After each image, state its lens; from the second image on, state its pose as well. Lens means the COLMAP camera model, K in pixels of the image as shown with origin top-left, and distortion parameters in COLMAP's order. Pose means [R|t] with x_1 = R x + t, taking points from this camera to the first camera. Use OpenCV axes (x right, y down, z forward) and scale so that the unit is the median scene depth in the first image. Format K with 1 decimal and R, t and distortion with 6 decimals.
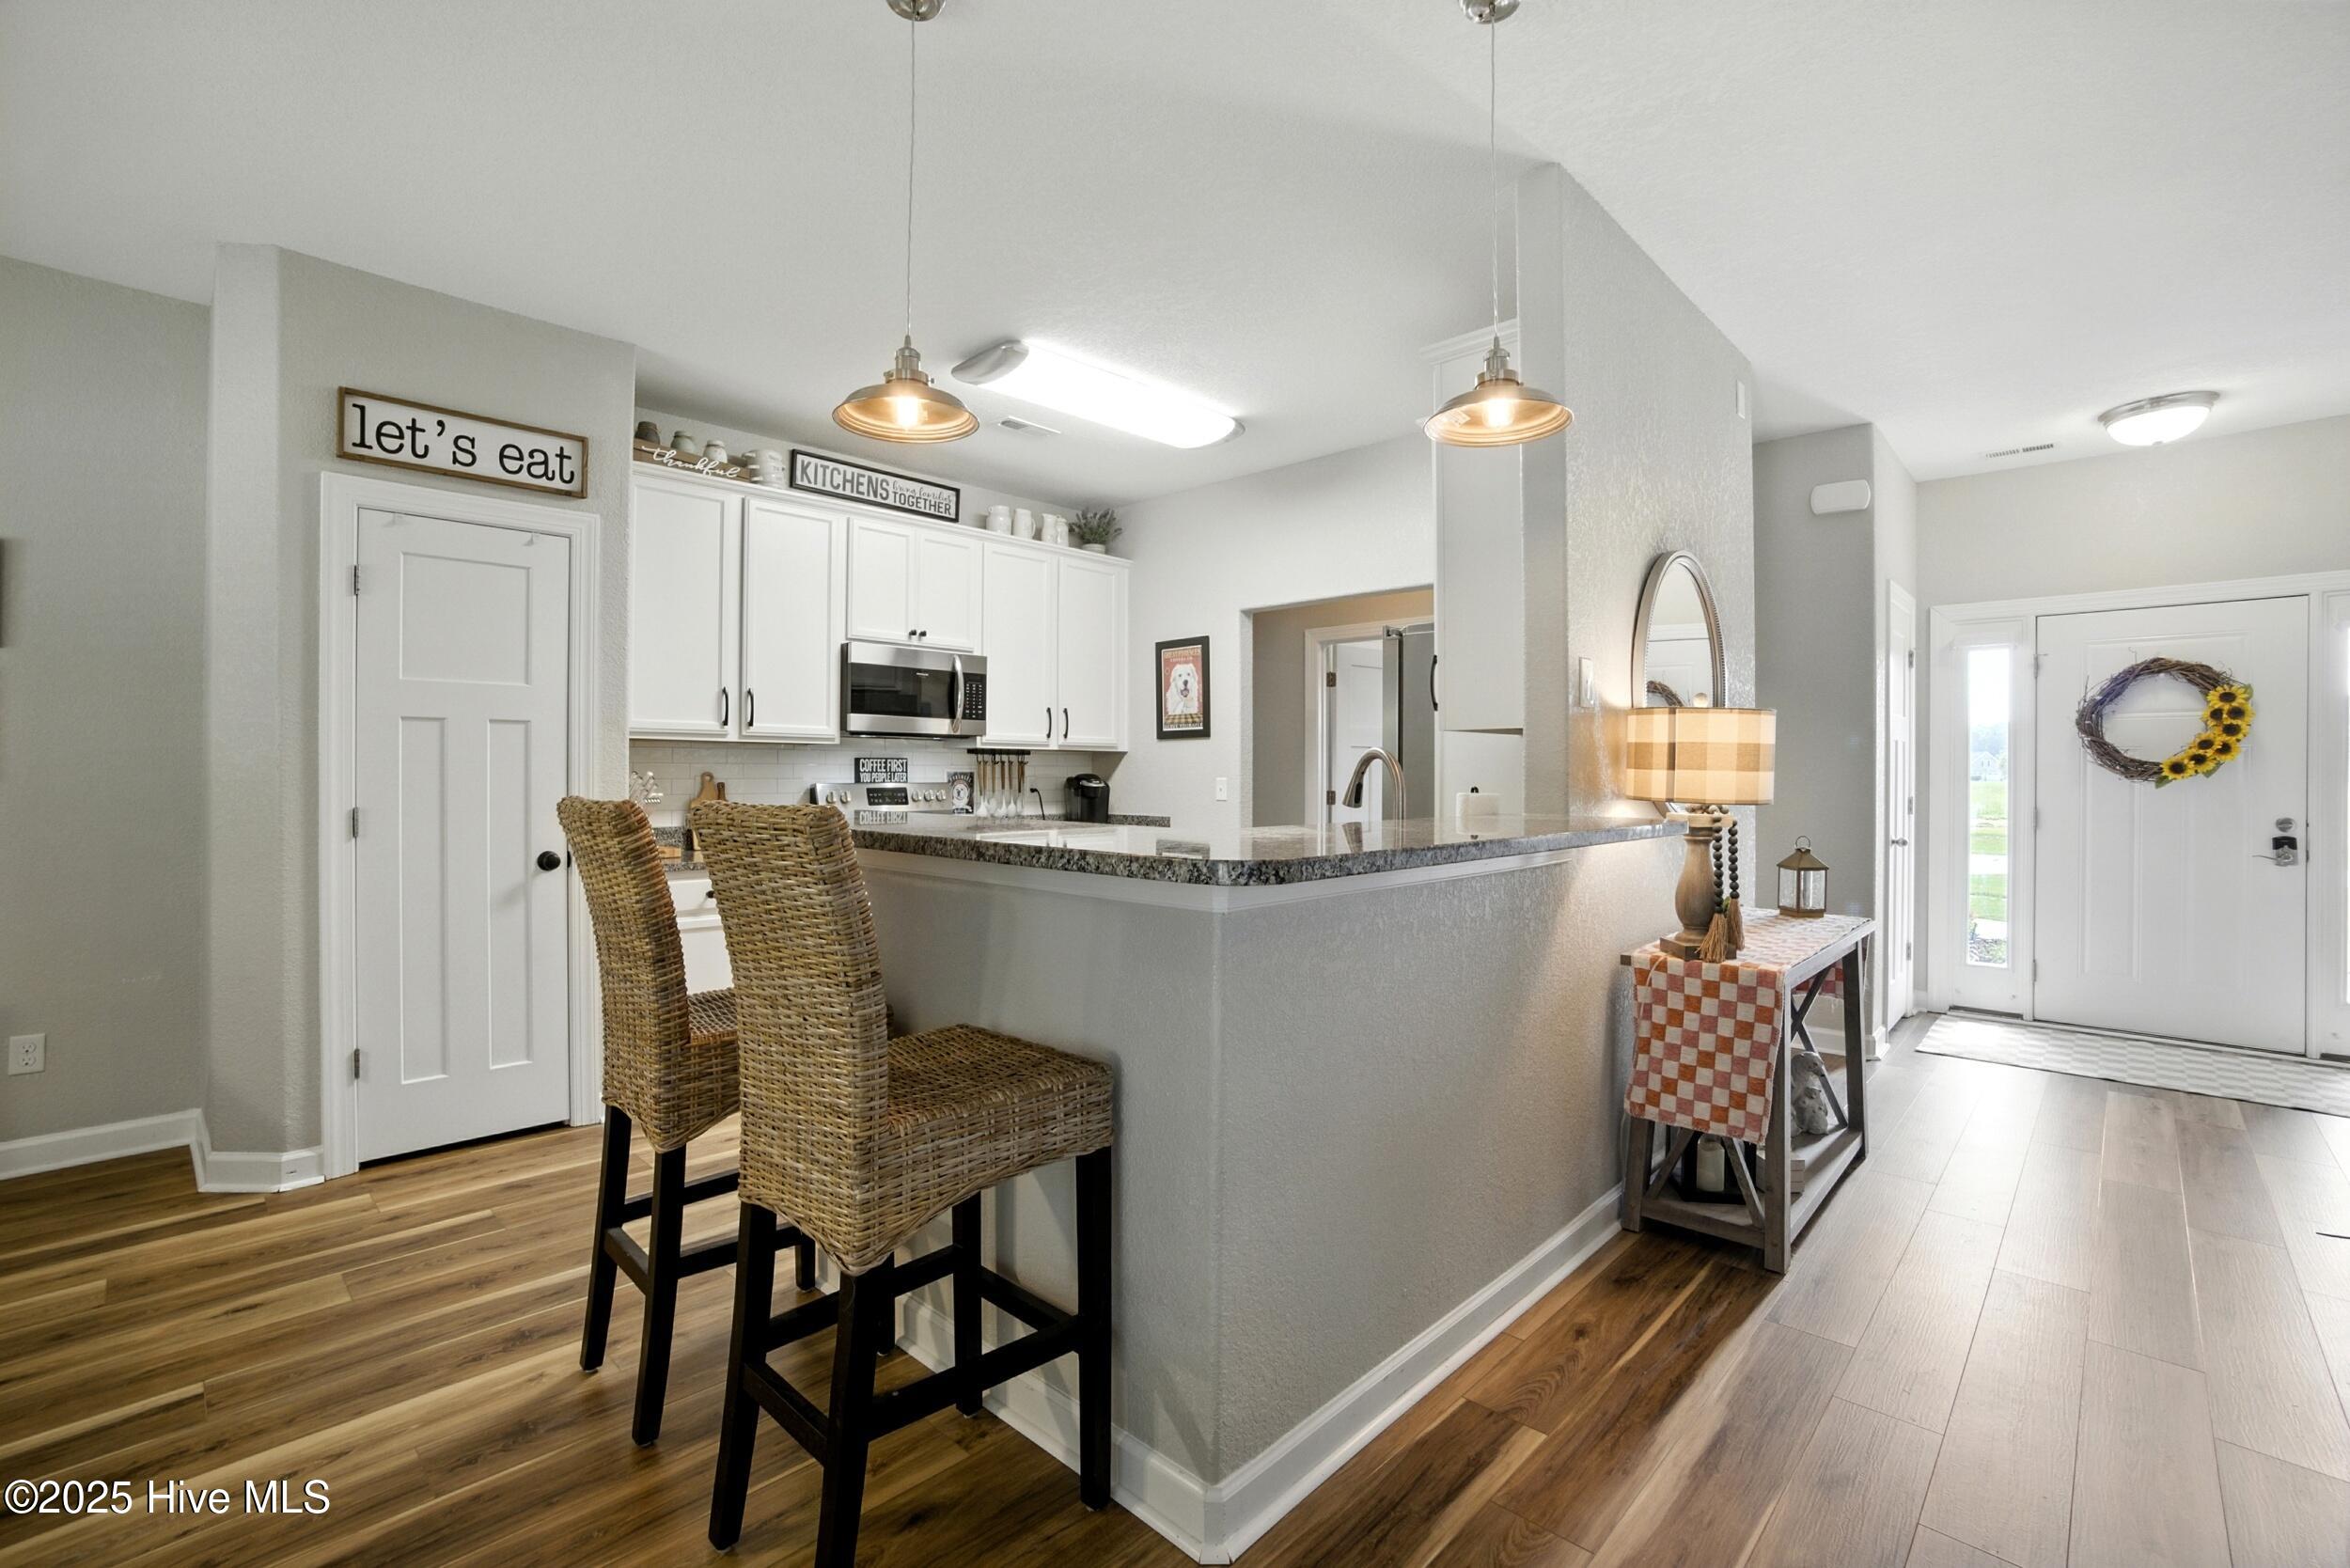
lens RADIAL K [[1010.4, 0, 1172.1], [0, 1010.4, 777.5], [0, 0, 1]] dist [-0.038889, 0.000178]
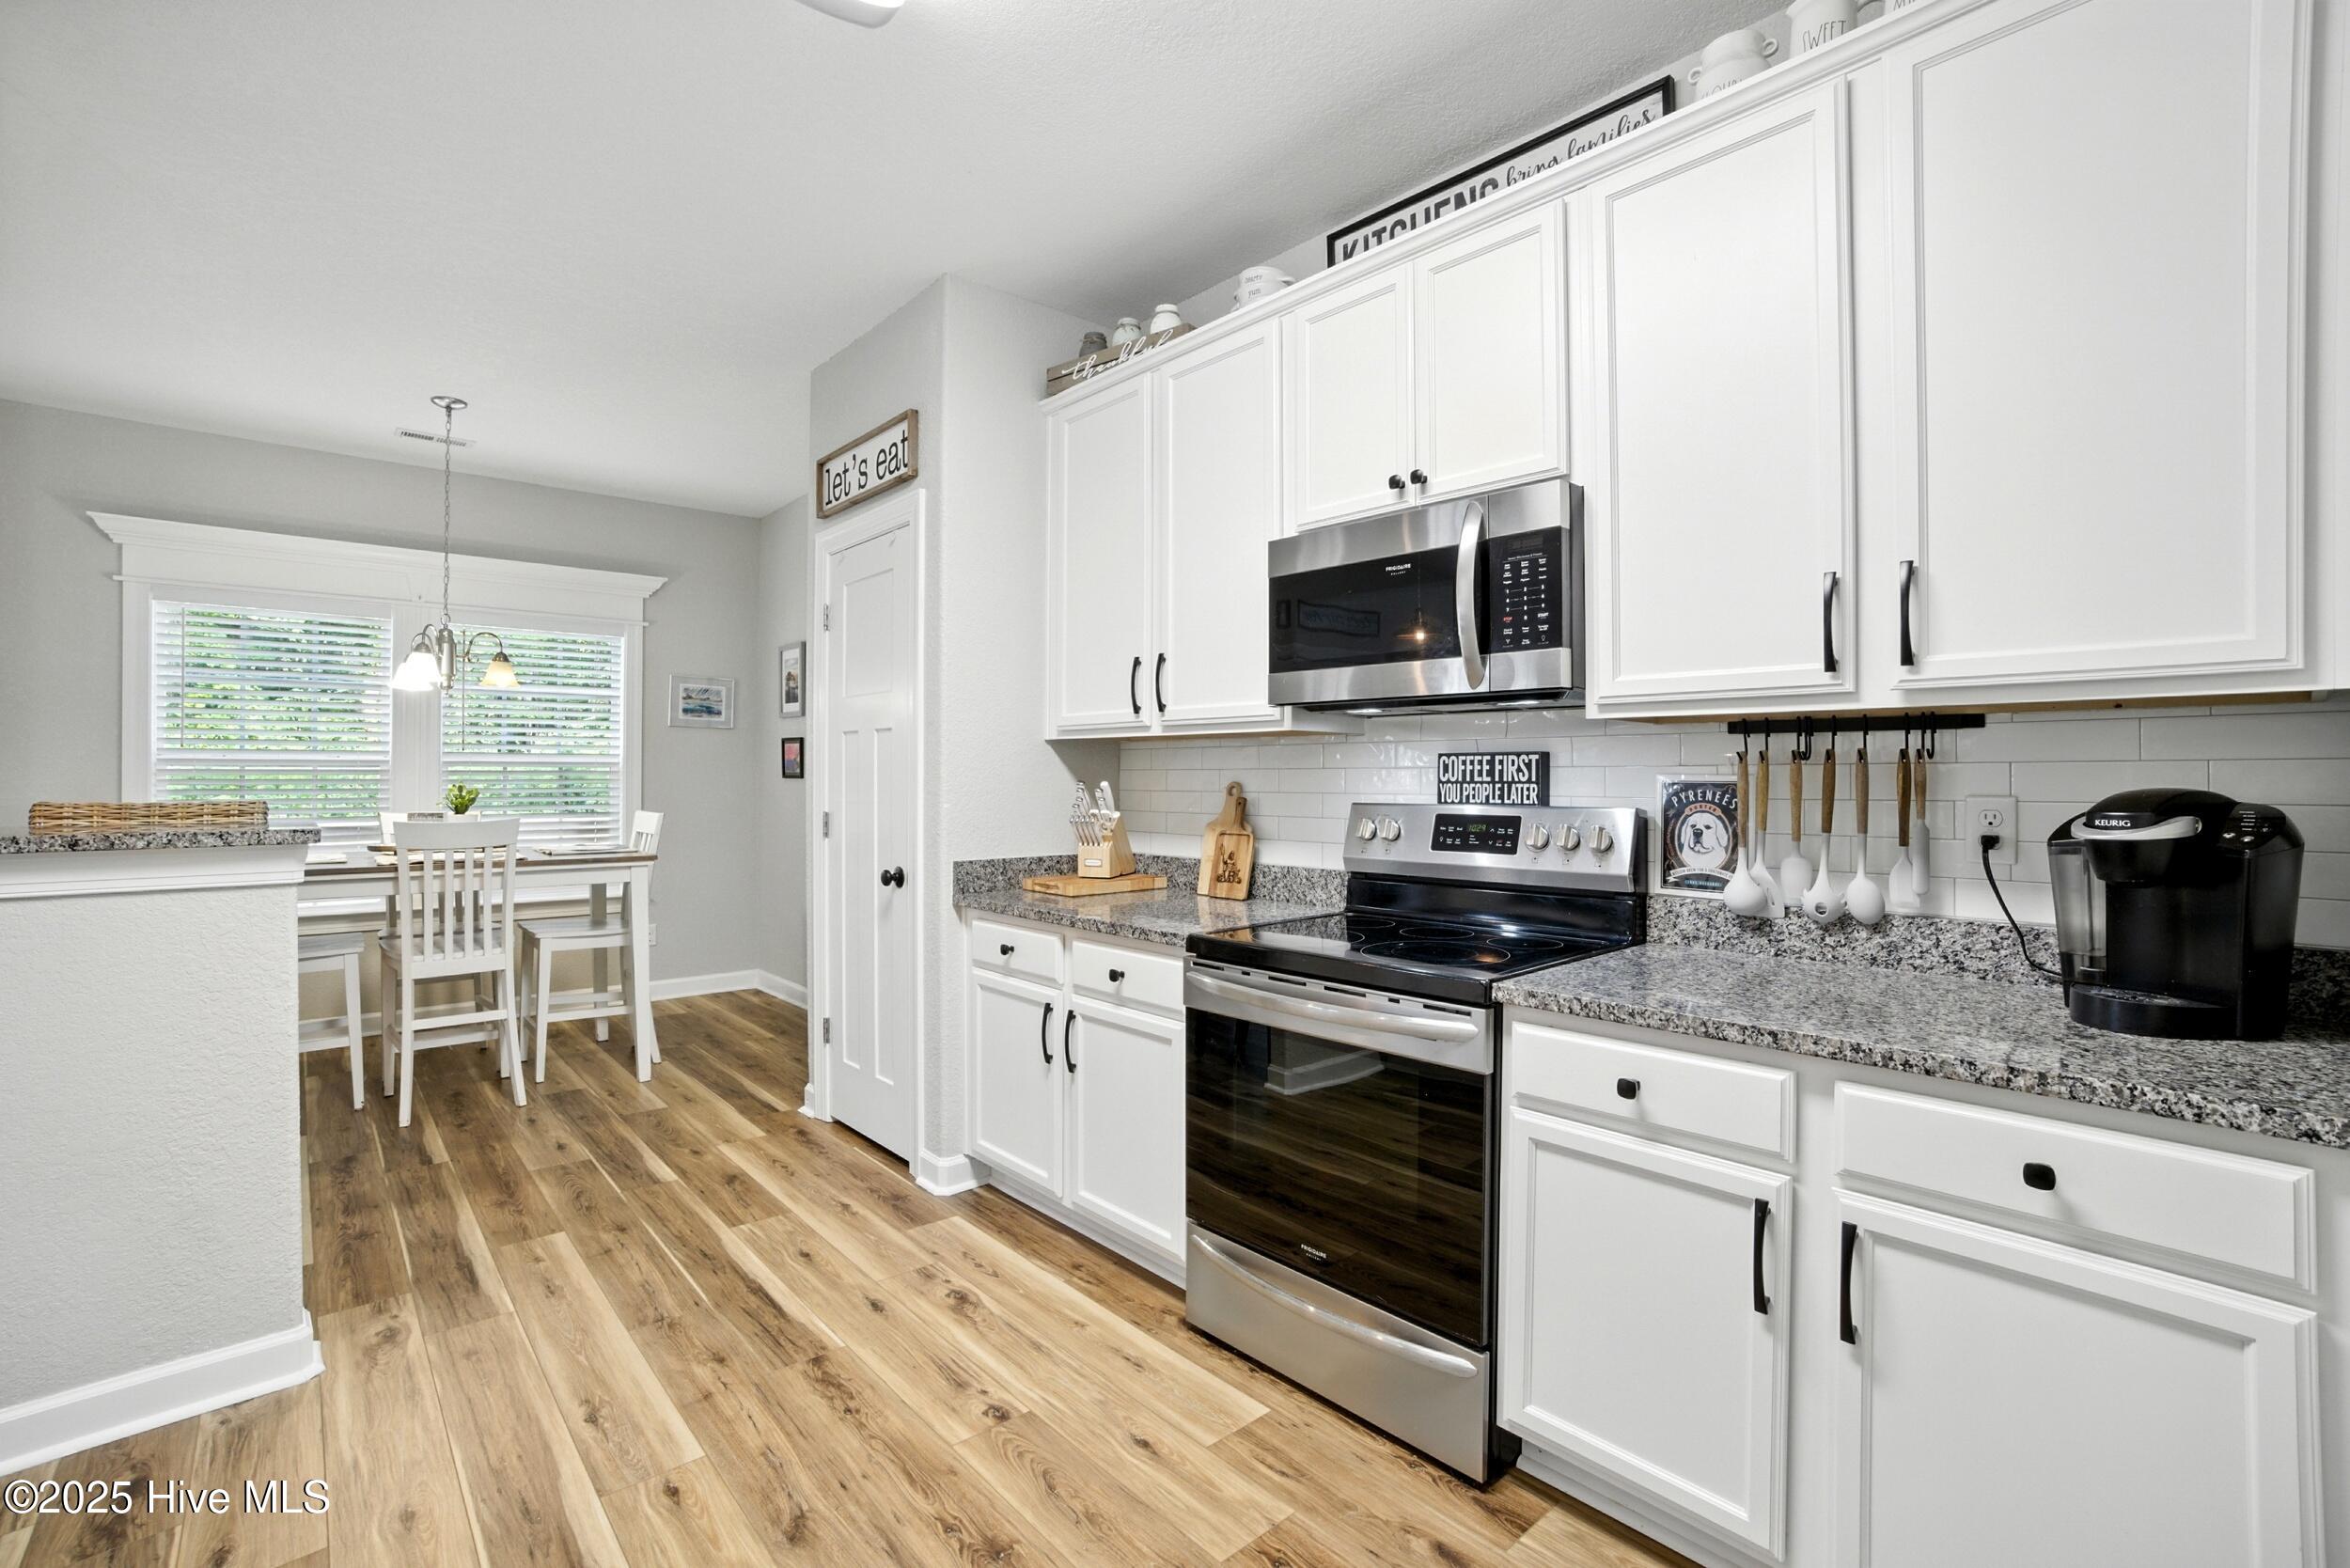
lens RADIAL K [[1031.2, 0, 1152.6], [0, 1031.2, 796.0], [0, 0, 1]] dist [-0.087494, 0.036973]
pose [[-0.078454, 0.012124, -0.996844, 0.221225], [-0.004432, 0.999912, 0.012511, -0.004640], [0.996908, 0.005399, -0.078393, 0.929246]]
